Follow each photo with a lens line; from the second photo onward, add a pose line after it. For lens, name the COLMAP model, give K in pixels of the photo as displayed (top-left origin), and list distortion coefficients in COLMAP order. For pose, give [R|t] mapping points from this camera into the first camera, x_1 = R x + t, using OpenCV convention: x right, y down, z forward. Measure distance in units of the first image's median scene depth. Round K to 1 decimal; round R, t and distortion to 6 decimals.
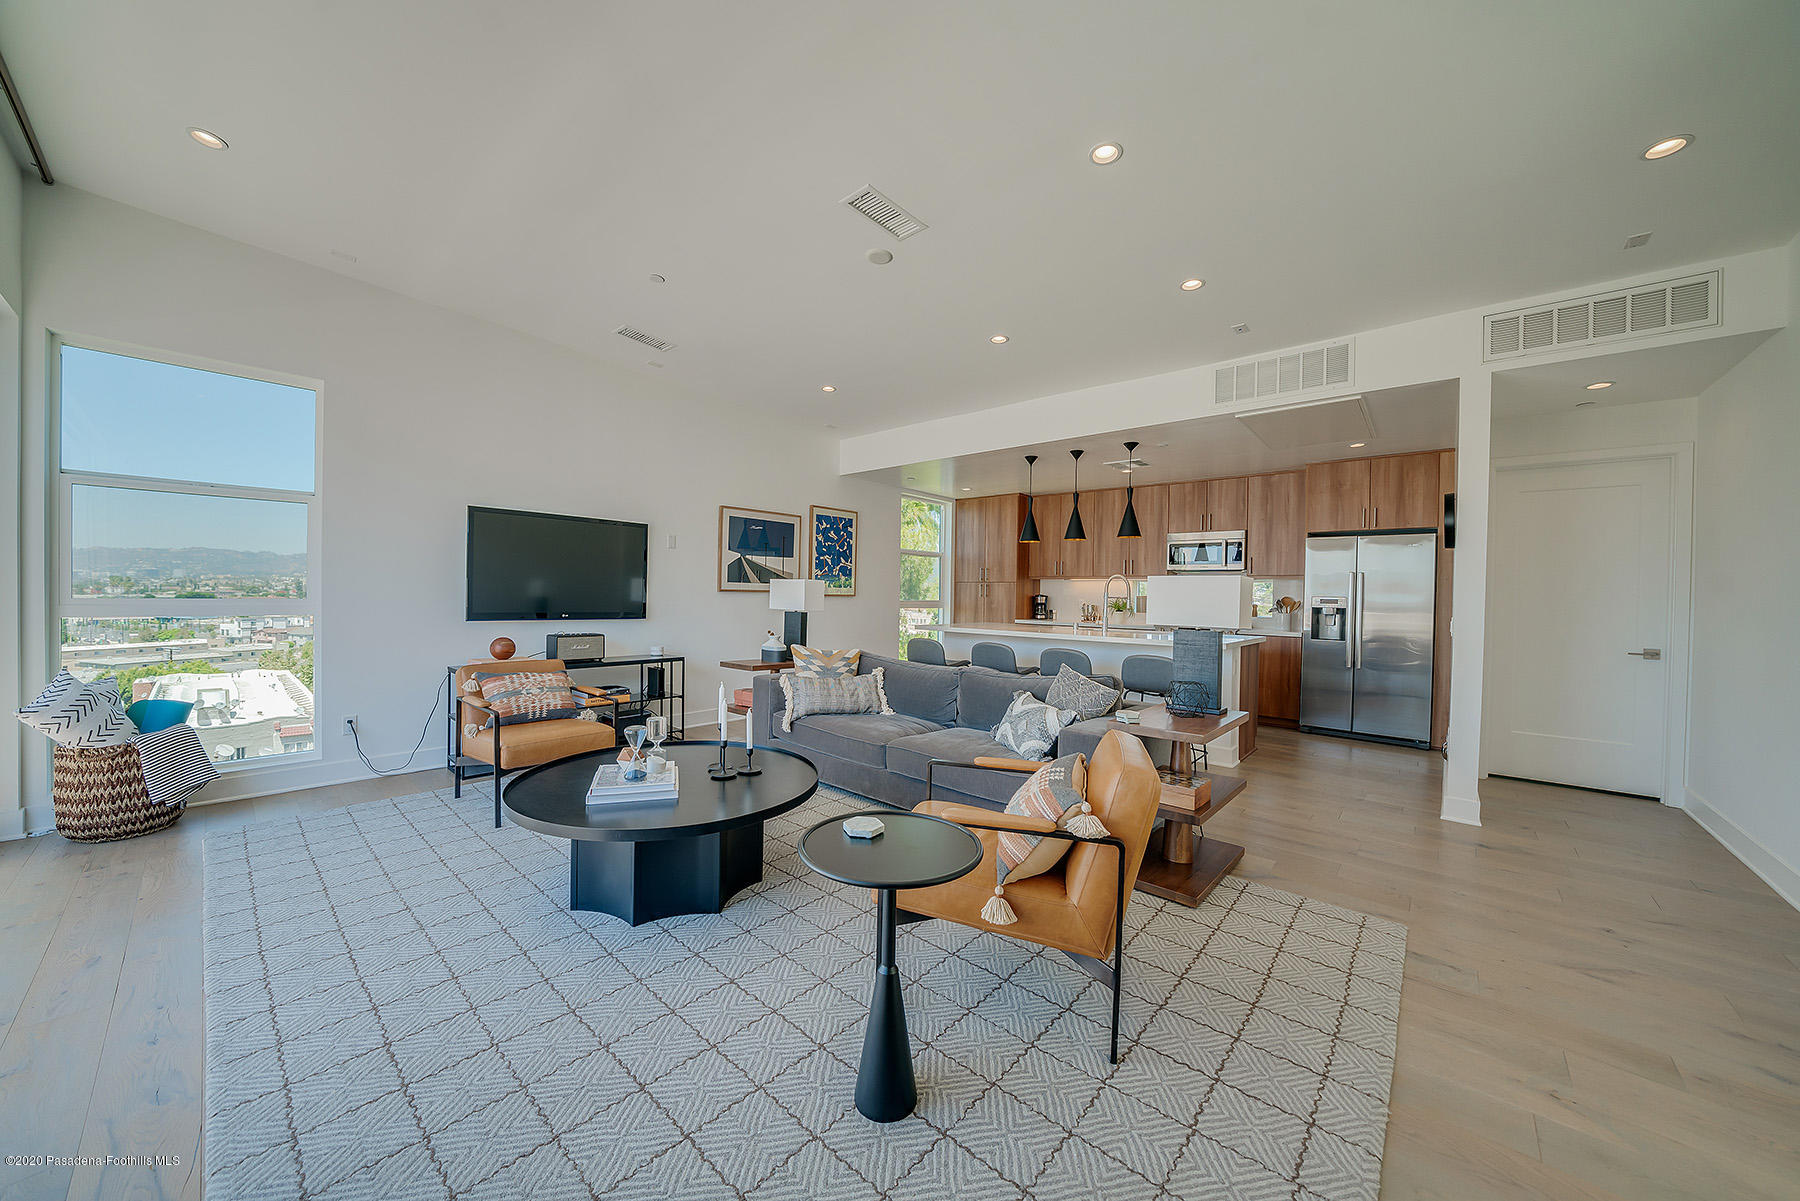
lens RADIAL K [[617.4, 0, 895.3], [0, 617.4, 595.5], [0, 0, 1]] dist [-0.010497, -0.000195]
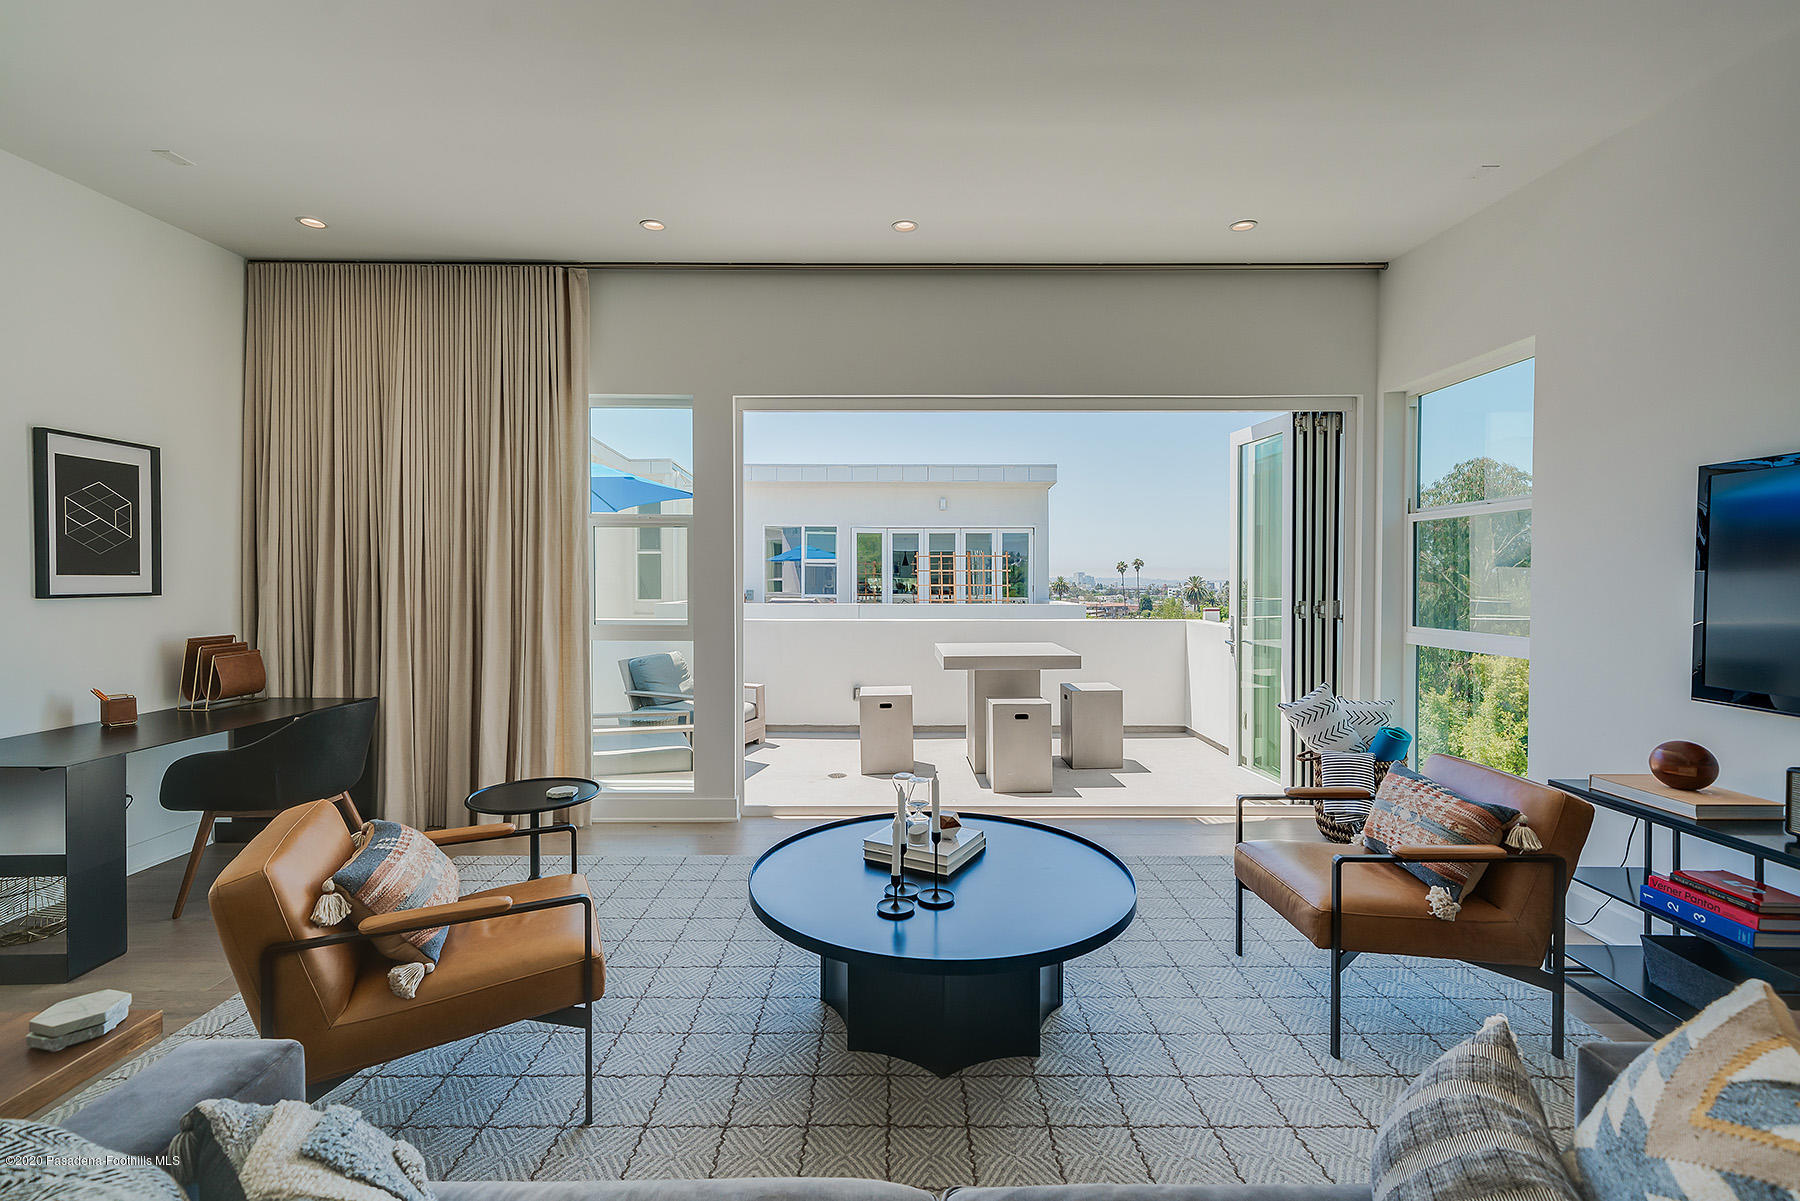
lens RADIAL K [[779.1, 0, 902.6], [0, 779.1, 592.7], [0, 0, 1]] dist [0.007671, 0.001312]
pose [[-0.742253, -0.005201, -0.670100, 0.142767], [-0.016267, 0.999815, 0.010259, -0.030102], [0.669923, 0.018516, -0.742200, 0.766672]]
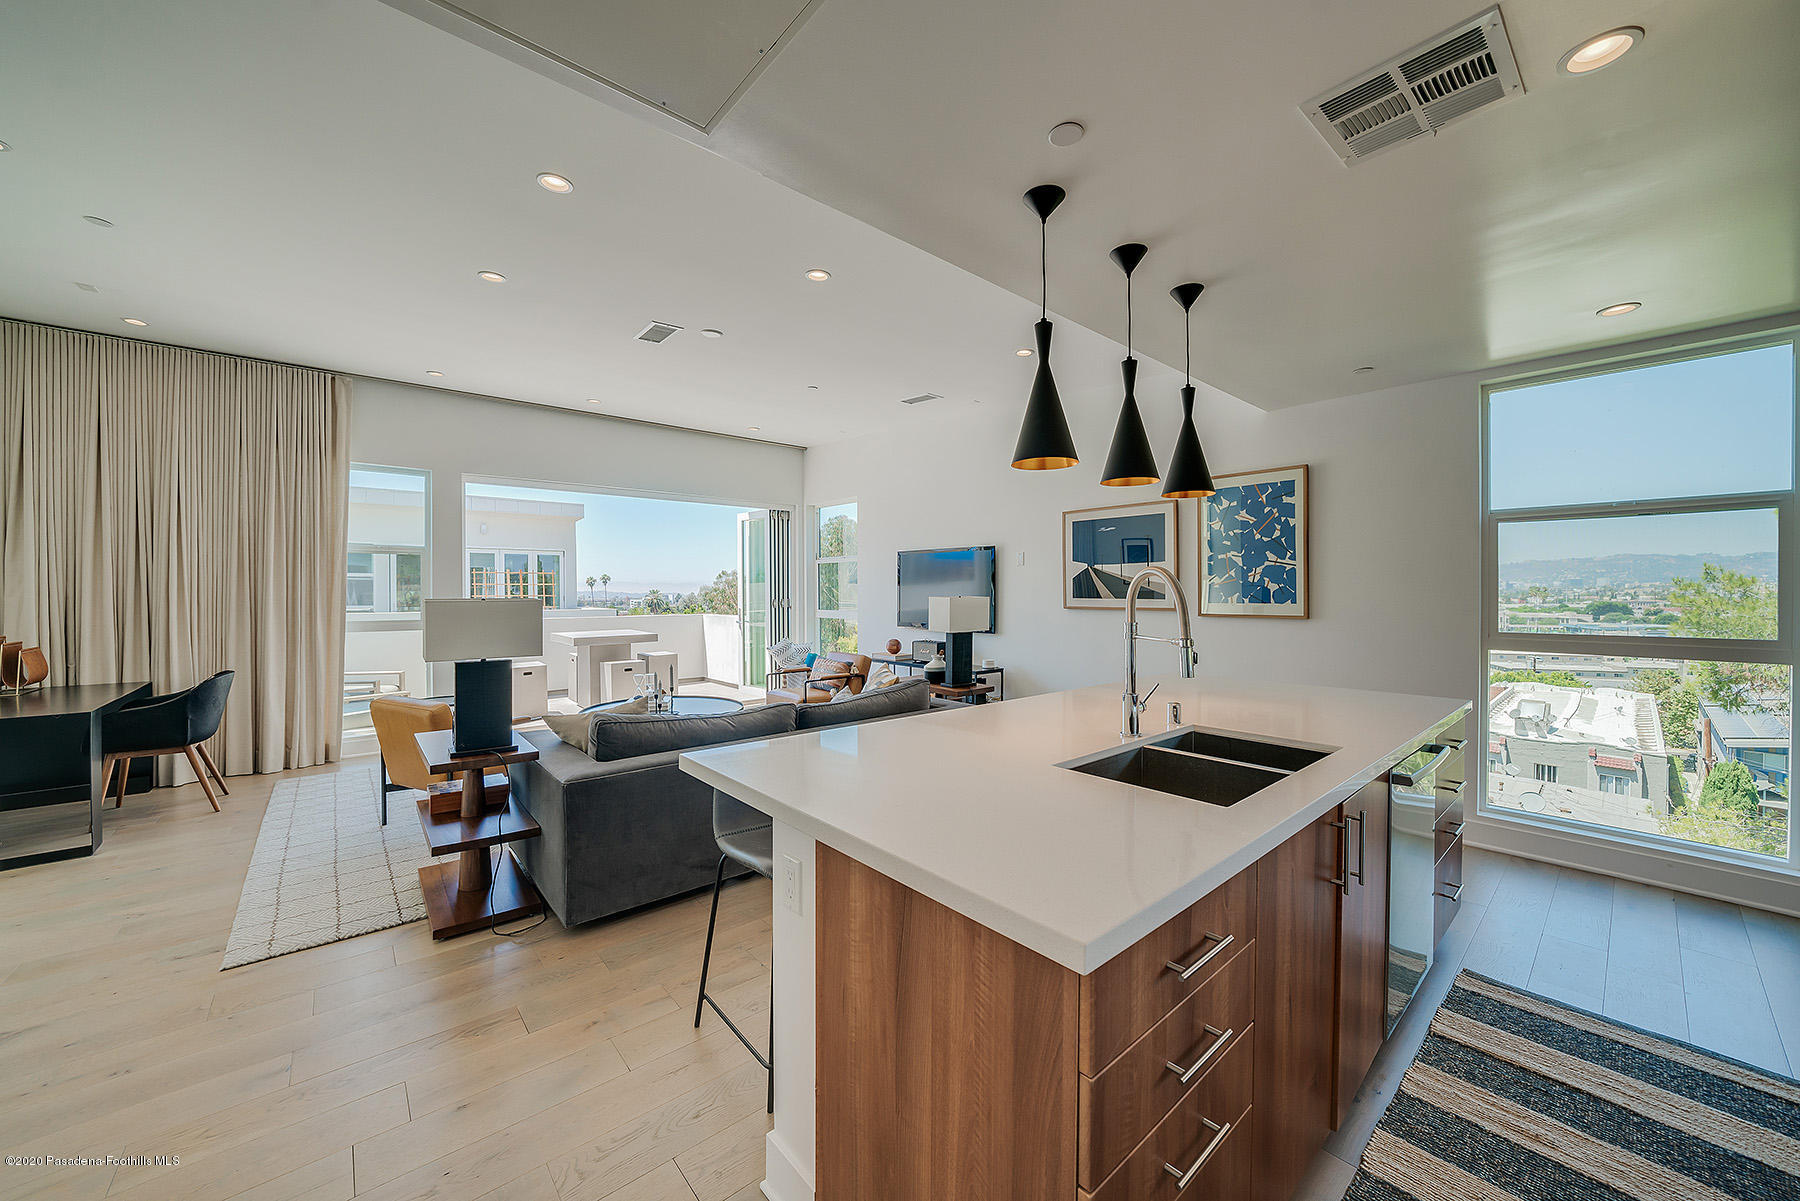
lens RADIAL K [[661.8, 0, 884.7], [0, 661.8, 597.5], [0, 0, 1]] dist [-0.003015, -0.000273]
pose [[-0.135791, -0.007211, -0.990711, 0.700262], [-0.004236, 0.999969, -0.006698, -0.015162], [0.990728, 0.003287, -0.135817, 0.879340]]
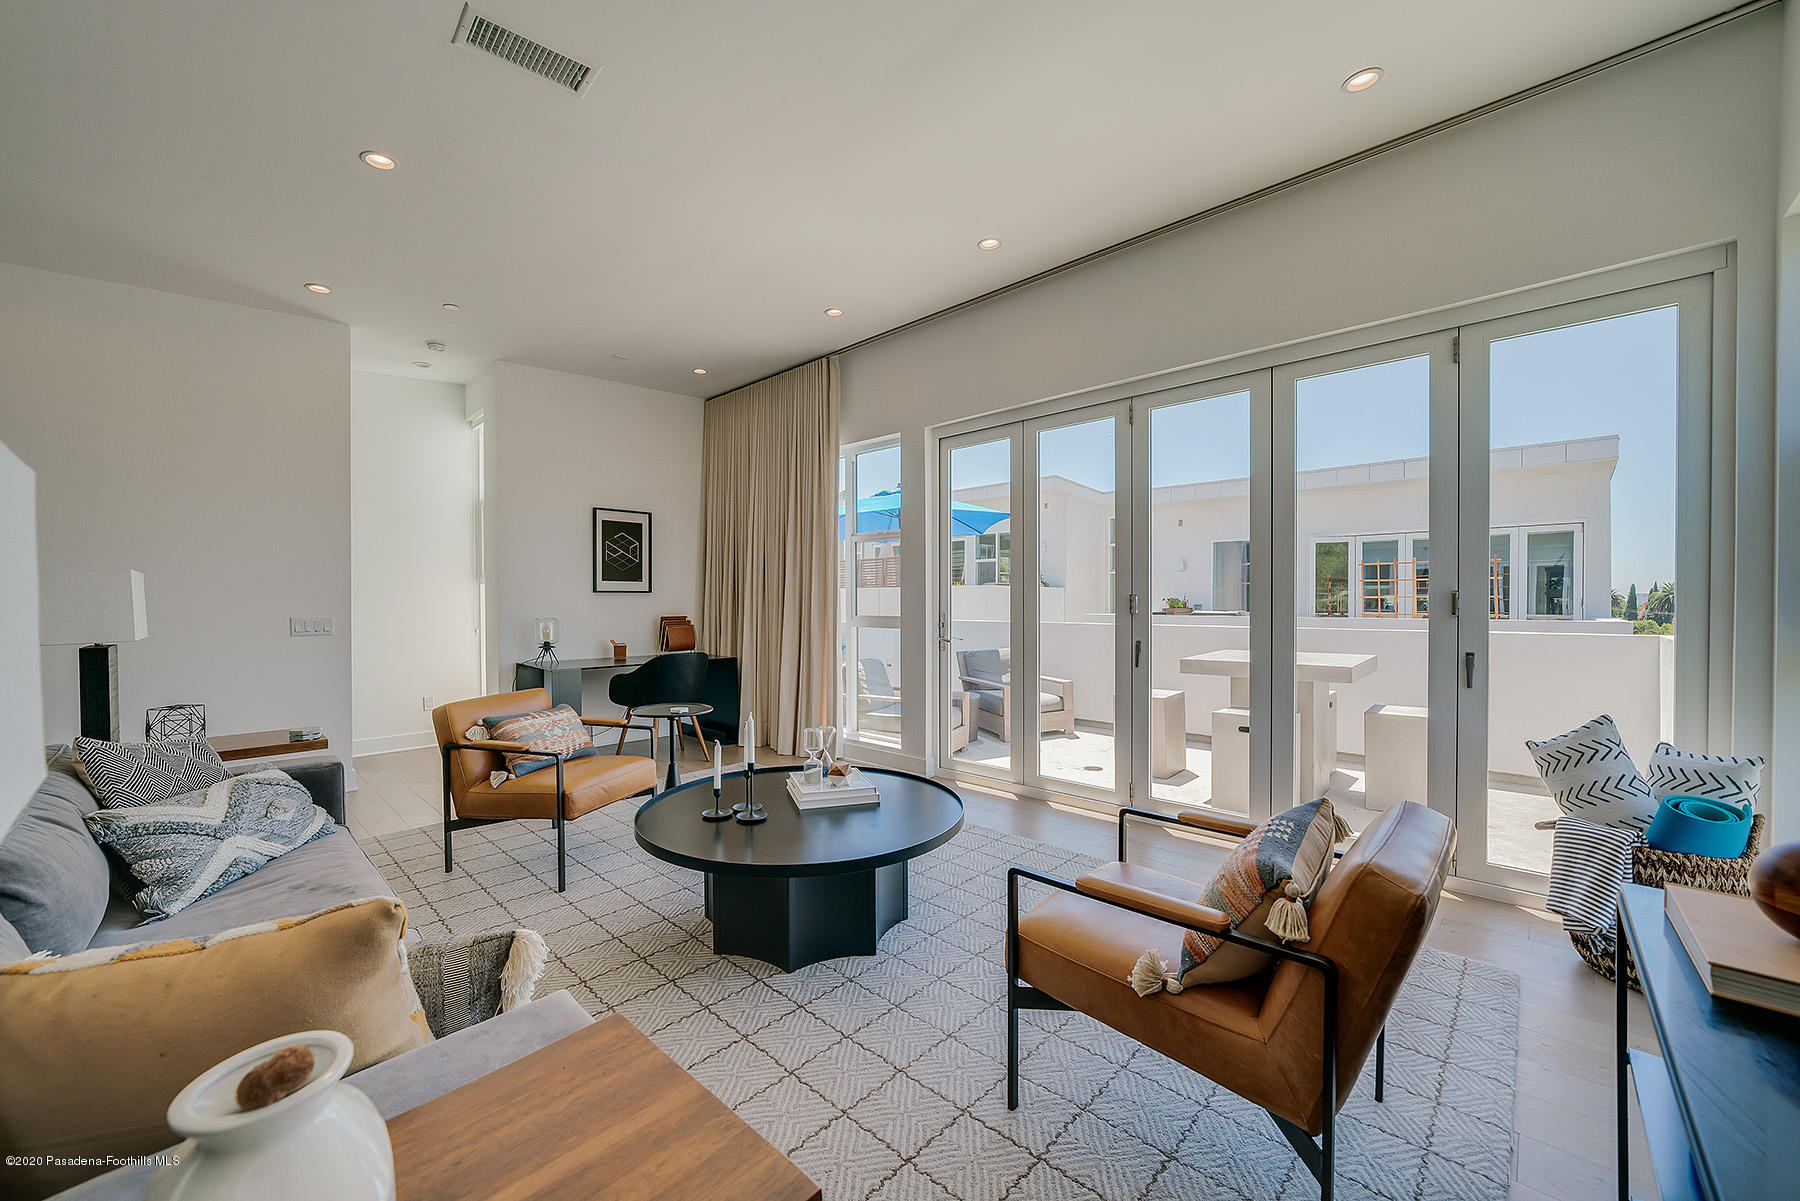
lens RADIAL K [[688.1, 0, 898.9], [0, 688.1, 610.0], [0, 0, 1]] dist [-0.010034, 0.000000]
pose [[-0.999447, -0.015588, 0.029368, -0.253769], [-0.015160, 0.999776, 0.014742, -0.005803], [-0.029591, 0.014289, -0.999460, 0.912323]]
